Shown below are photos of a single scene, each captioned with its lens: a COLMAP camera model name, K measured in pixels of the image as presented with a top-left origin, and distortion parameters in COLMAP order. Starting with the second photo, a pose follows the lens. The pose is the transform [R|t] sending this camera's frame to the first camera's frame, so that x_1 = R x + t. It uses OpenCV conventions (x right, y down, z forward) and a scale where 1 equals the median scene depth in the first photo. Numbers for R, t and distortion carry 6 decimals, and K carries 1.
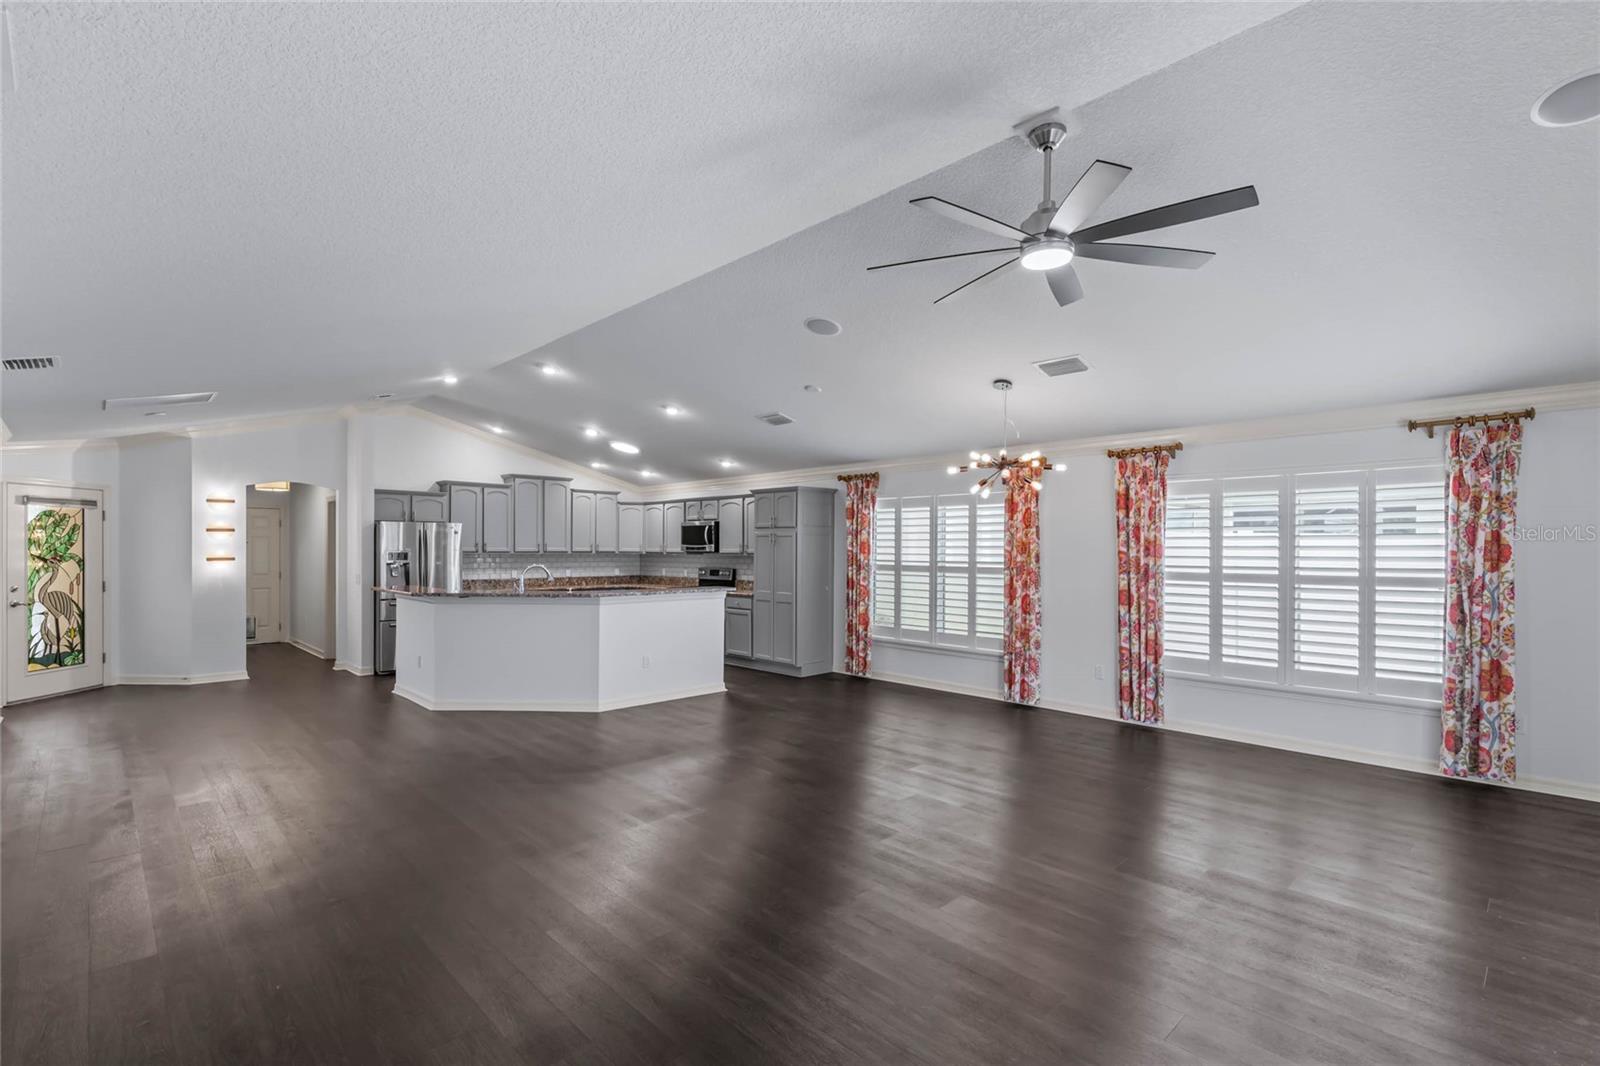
lens RADIAL K [[727.1, 0, 800.6], [0, 727.1, 553.7], [0, 0, 1]] dist [0.003797, -0.000174]
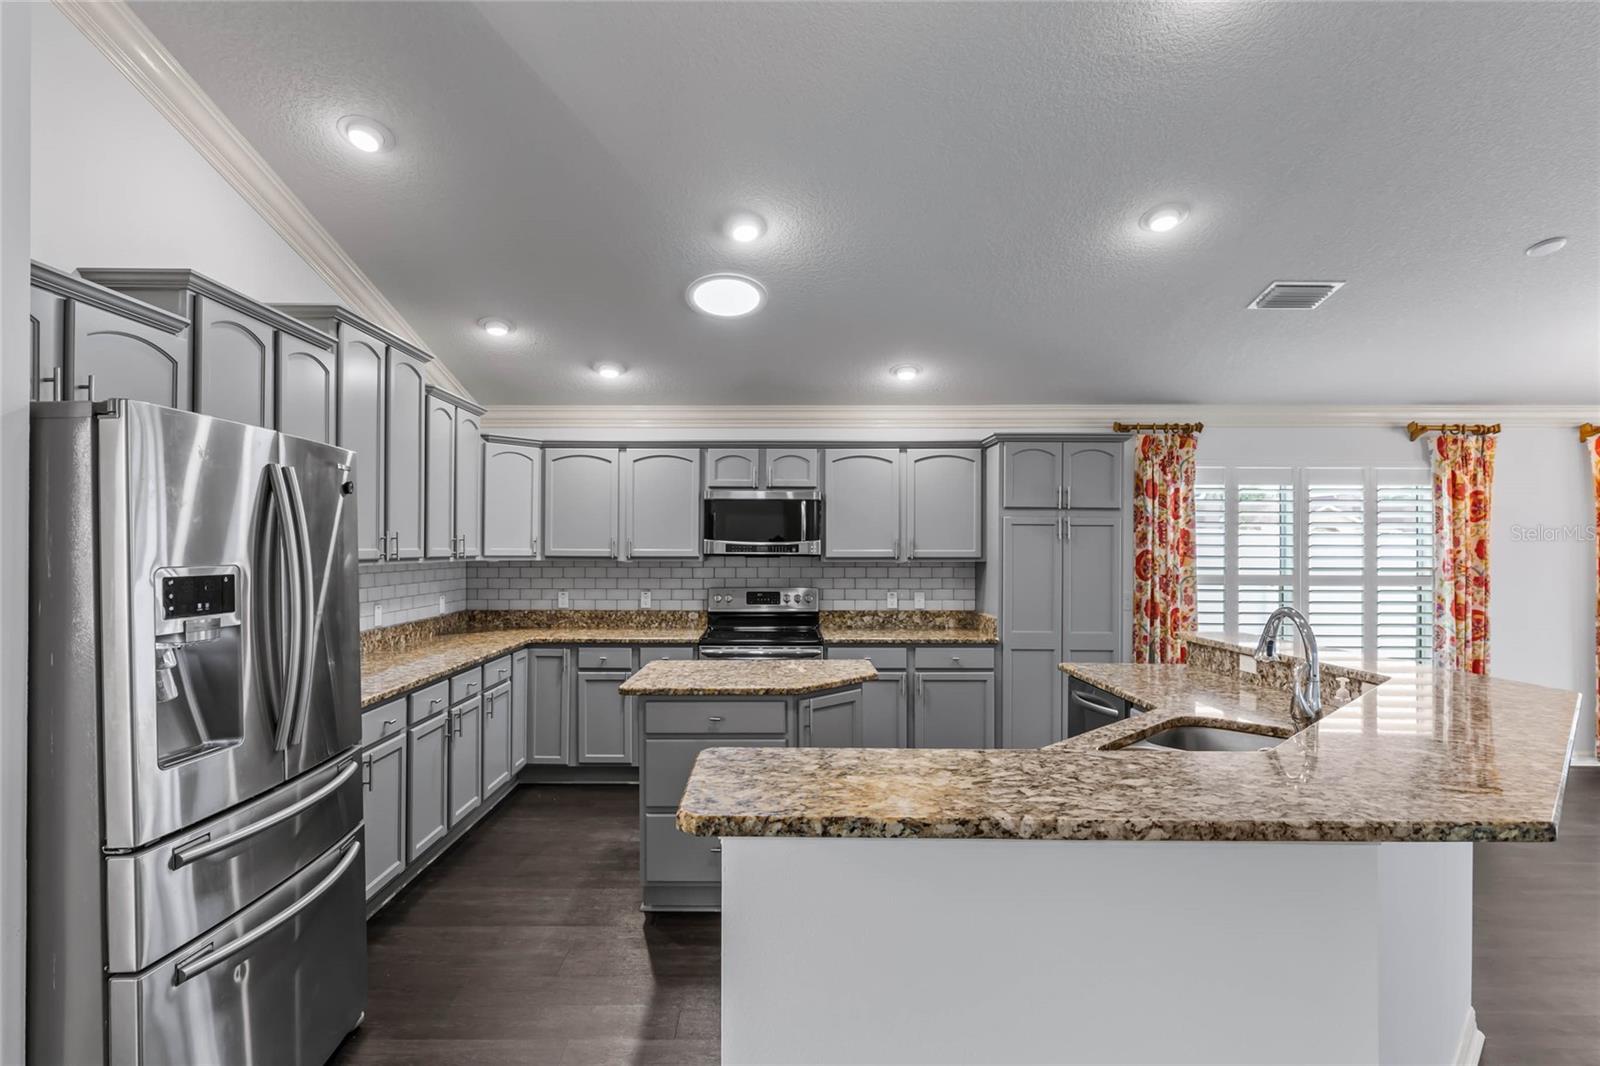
lens RADIAL K [[799.3, 0, 770.3], [0, 799.3, 545.2], [0, 0, 1]] dist [-0.000307, 0.000027]
pose [[0.707702, -0.000215, 0.706511, -0.710540], [0.004484, 0.999981, -0.004188, -0.009792], [-0.706497, 0.006131, 0.707690, 0.890342]]
